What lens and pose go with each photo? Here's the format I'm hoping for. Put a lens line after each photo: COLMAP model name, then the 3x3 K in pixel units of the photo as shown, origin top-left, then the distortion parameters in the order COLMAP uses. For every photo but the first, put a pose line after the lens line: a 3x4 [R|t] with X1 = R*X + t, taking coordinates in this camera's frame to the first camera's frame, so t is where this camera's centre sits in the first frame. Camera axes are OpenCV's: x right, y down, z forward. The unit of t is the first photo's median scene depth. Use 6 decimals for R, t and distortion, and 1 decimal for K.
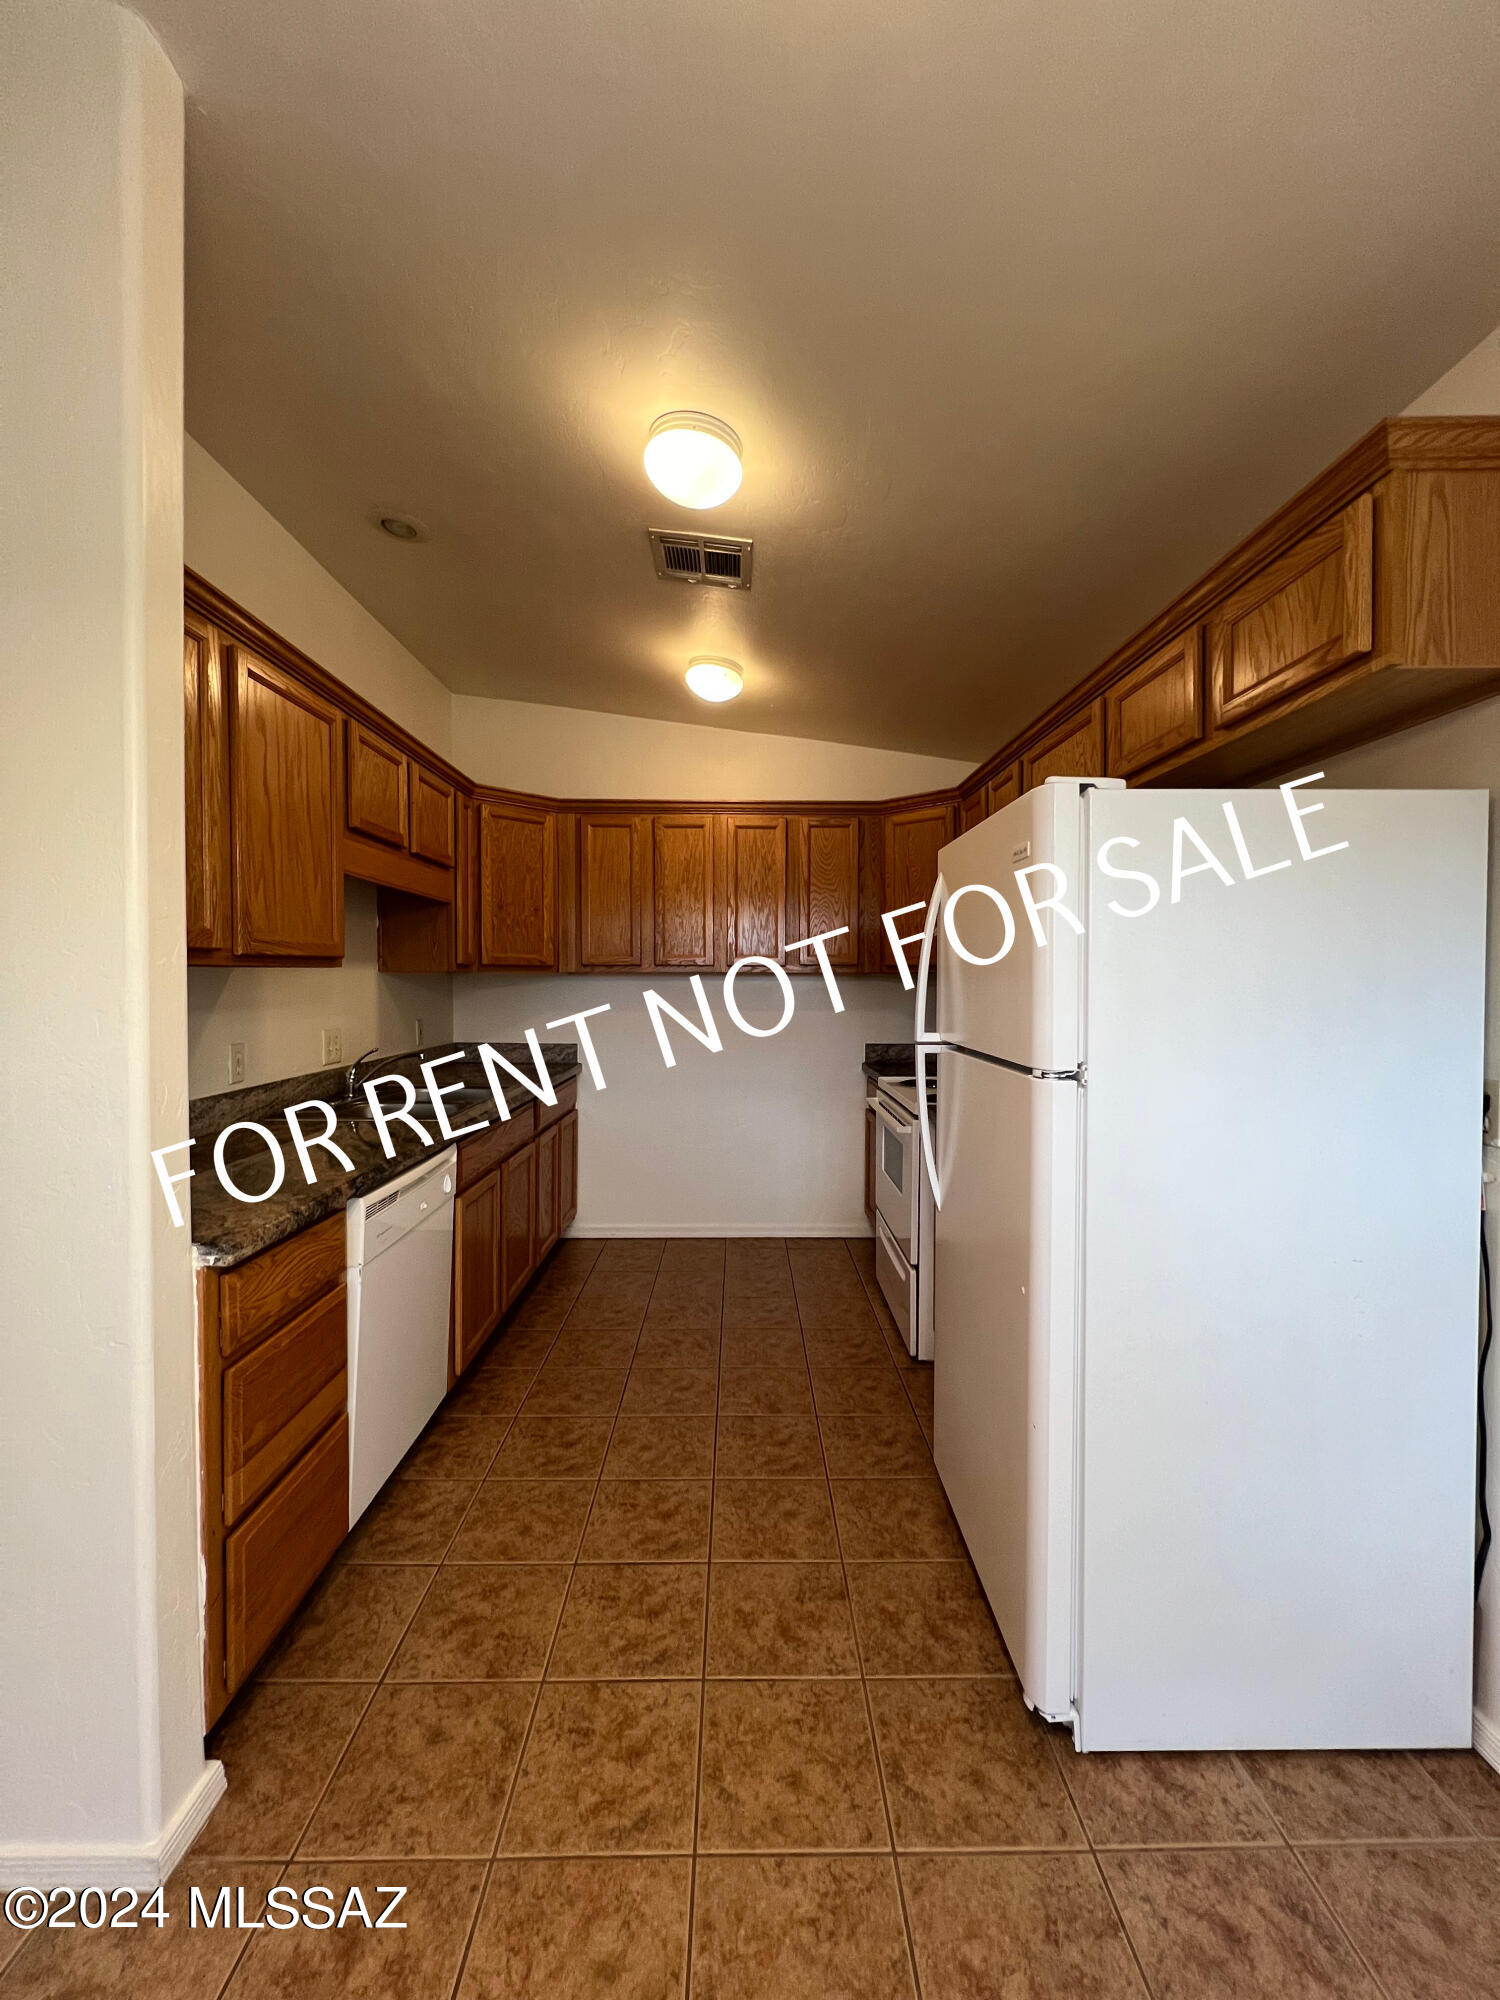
lens RADIAL K [[797.0, 0, 755.3], [0, 797.0, 995.5], [0, 0, 1]] dist [-0.001493, 0.000691]
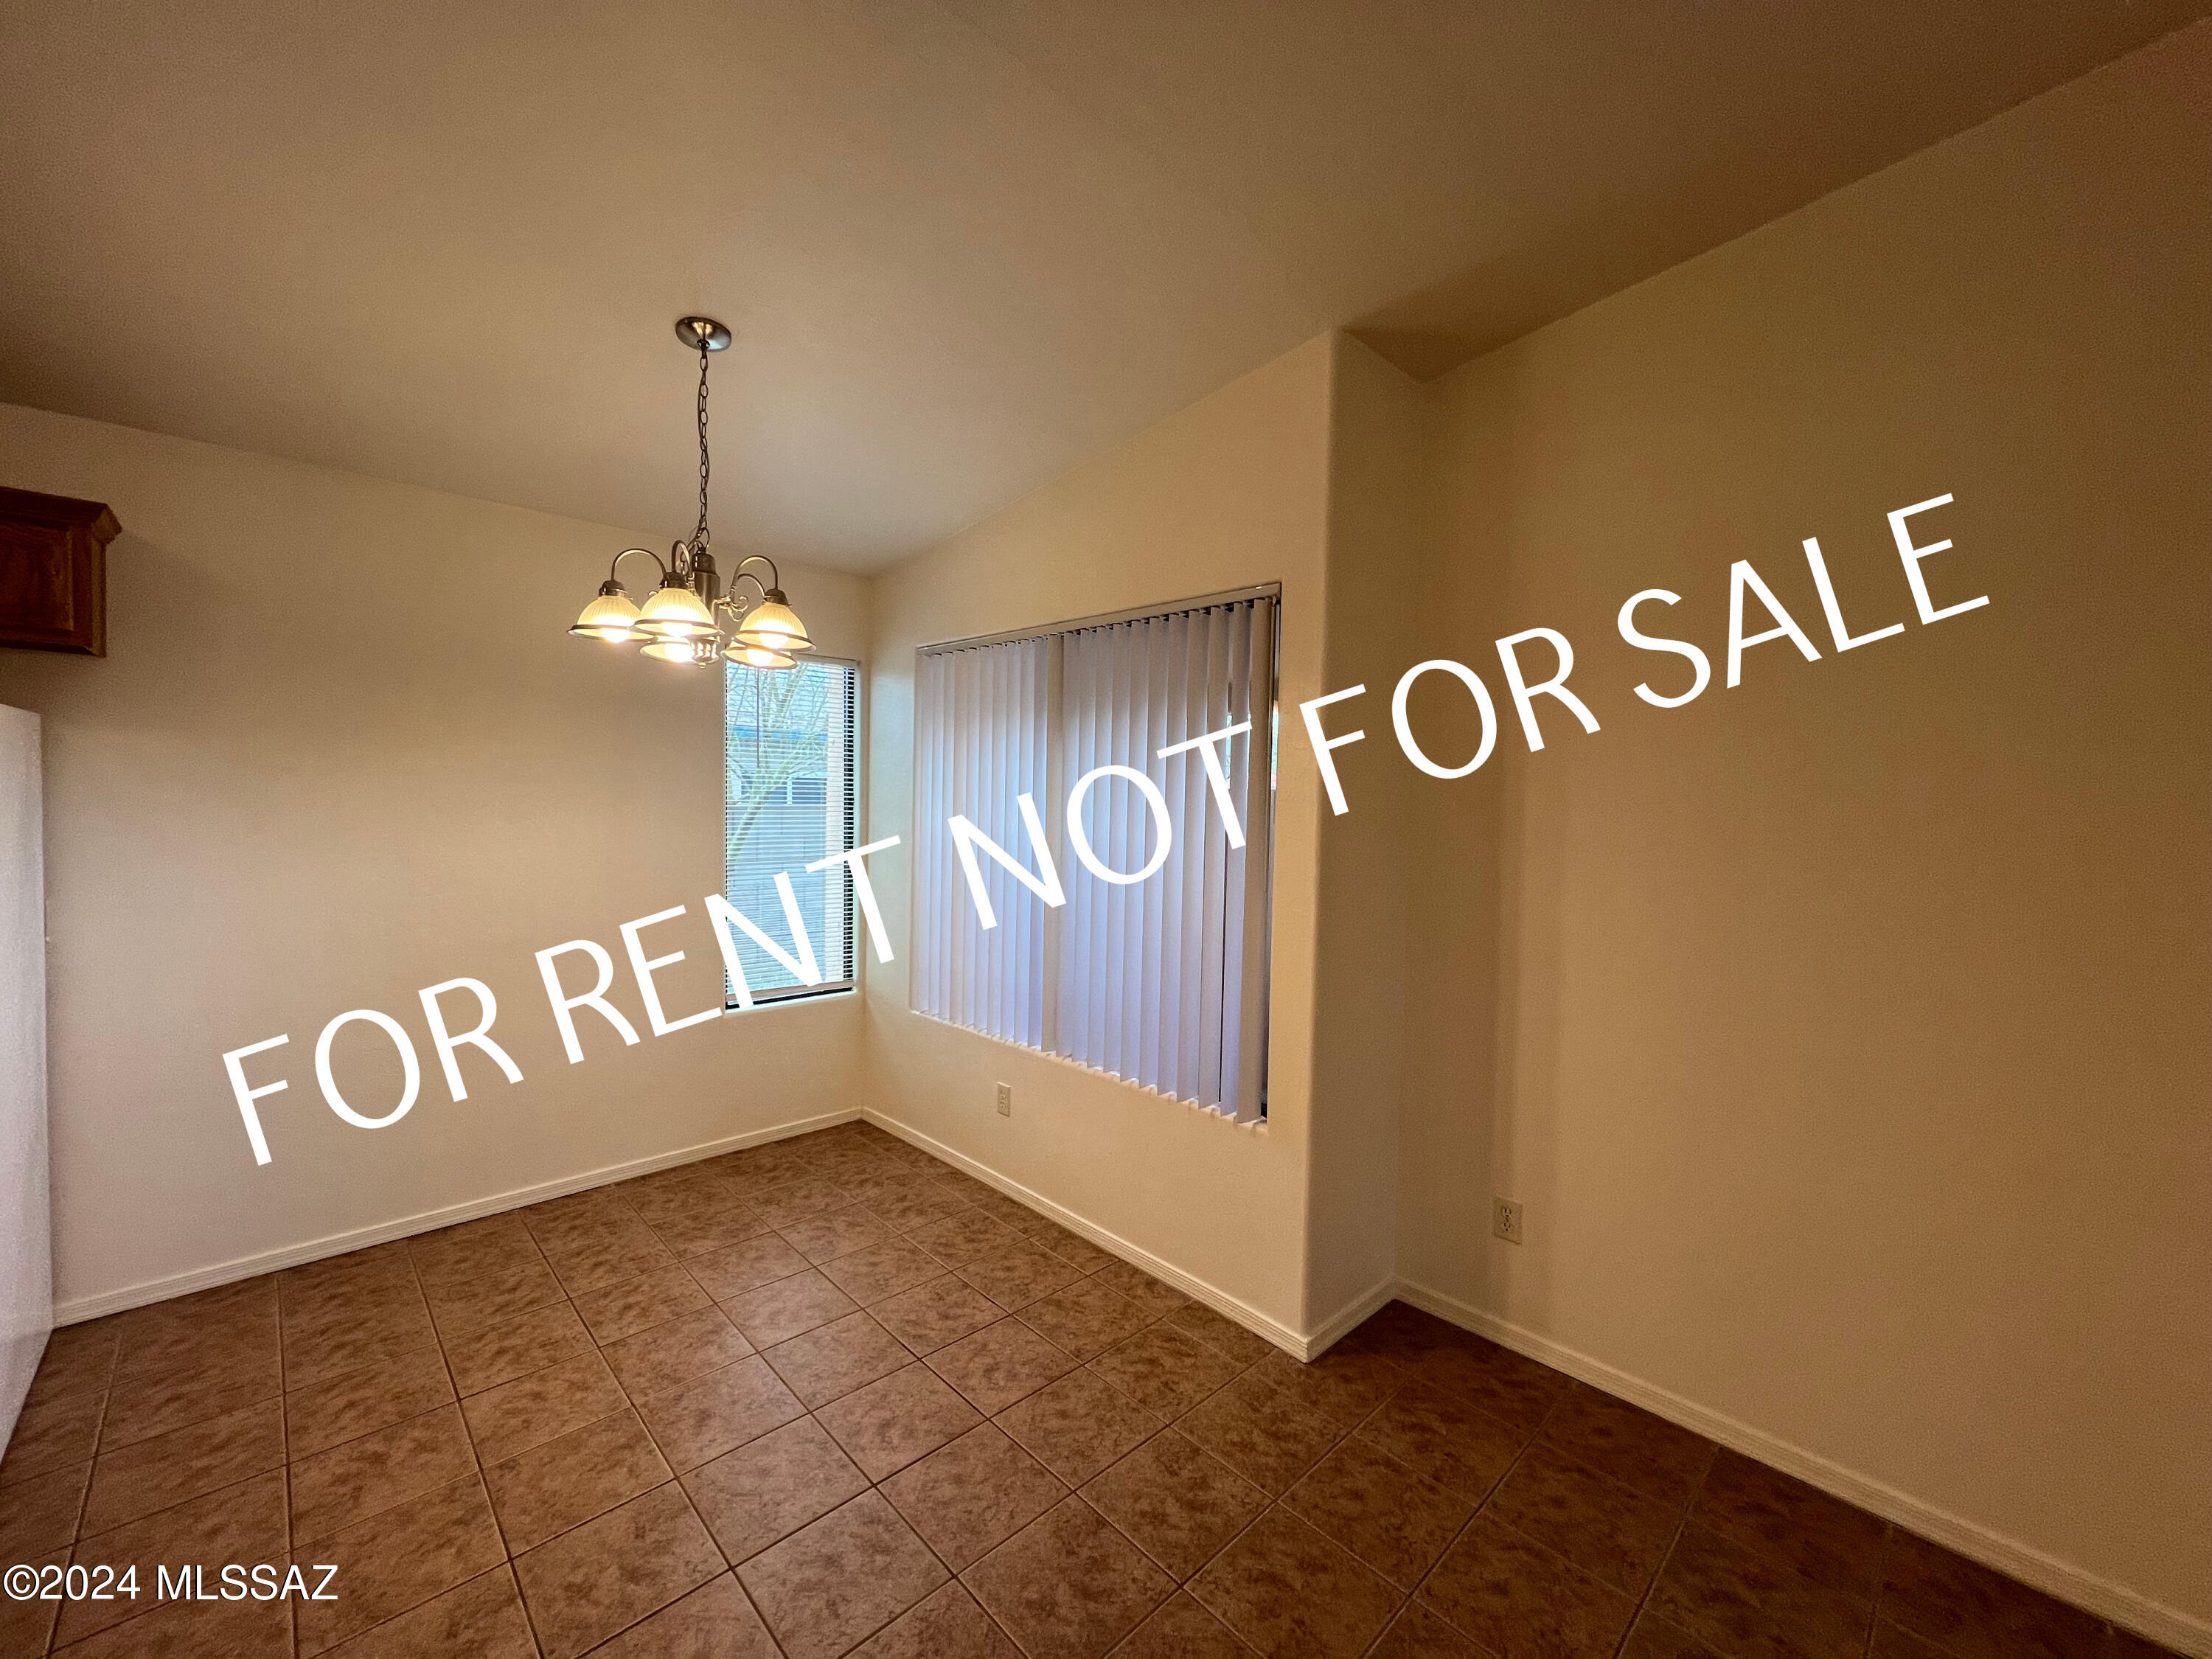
lens RADIAL K [[881.5, 0, 1103.7], [0, 881.5, 826.0], [0, 0, 1]] dist [-0.001493, 0.000691]
pose [[-0.682526, -0.035126, 0.730017, -1.004708], [-0.004185, 0.999016, 0.044157, -0.071850], [-0.730849, 0.027083, -0.682001, 0.376014]]
